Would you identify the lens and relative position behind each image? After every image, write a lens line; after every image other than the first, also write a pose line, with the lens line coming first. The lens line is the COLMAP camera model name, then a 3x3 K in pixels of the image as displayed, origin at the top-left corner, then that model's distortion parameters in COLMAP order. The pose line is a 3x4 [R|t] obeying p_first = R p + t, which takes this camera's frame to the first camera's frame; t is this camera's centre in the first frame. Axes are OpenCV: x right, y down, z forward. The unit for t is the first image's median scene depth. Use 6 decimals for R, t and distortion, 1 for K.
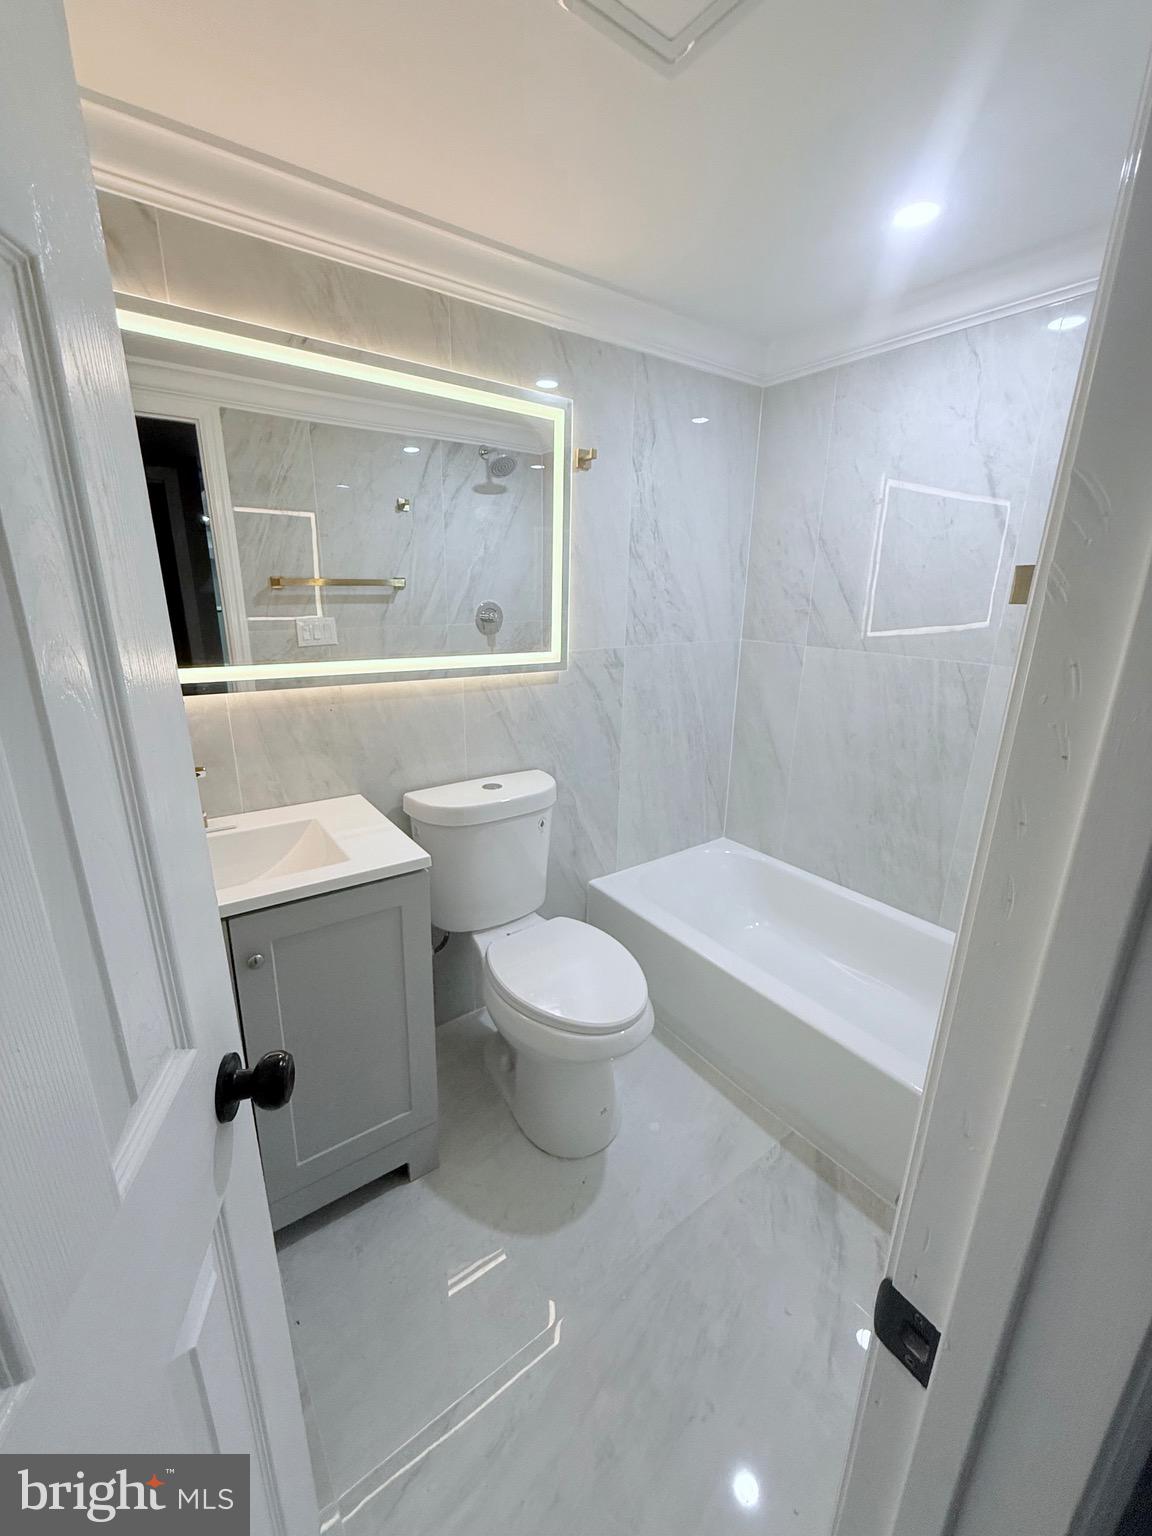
lens RADIAL K [[613.0, 0, 571.4], [0, 613.0, 771.4], [0, 0, 1]] dist [-0.000738, -0.000271]
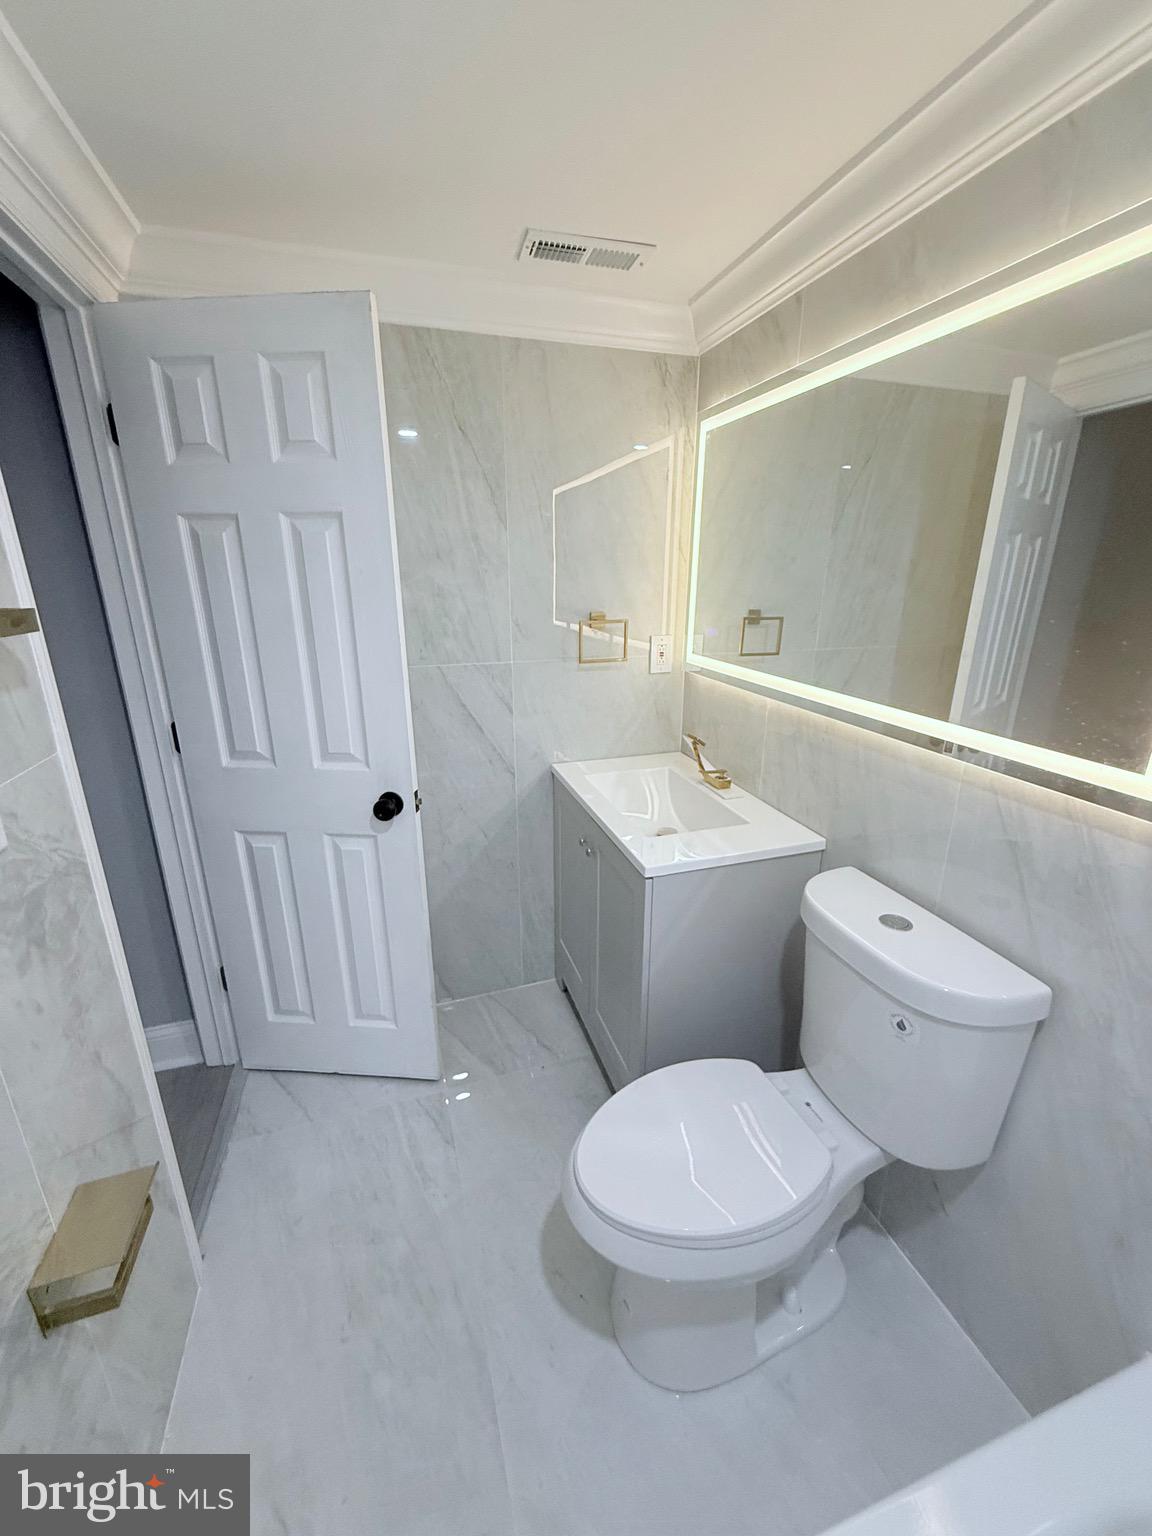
lens RADIAL K [[613.0, 0, 571.3], [0, 613.0, 765.8], [0, 0, 1]] dist [-0.000738, -0.000271]
pose [[-0.312735, 0.272420, -0.909936, 0.576462], [-0.269549, 0.893150, 0.360036, -0.292584], [0.910791, 0.357868, -0.205888, 0.850199]]
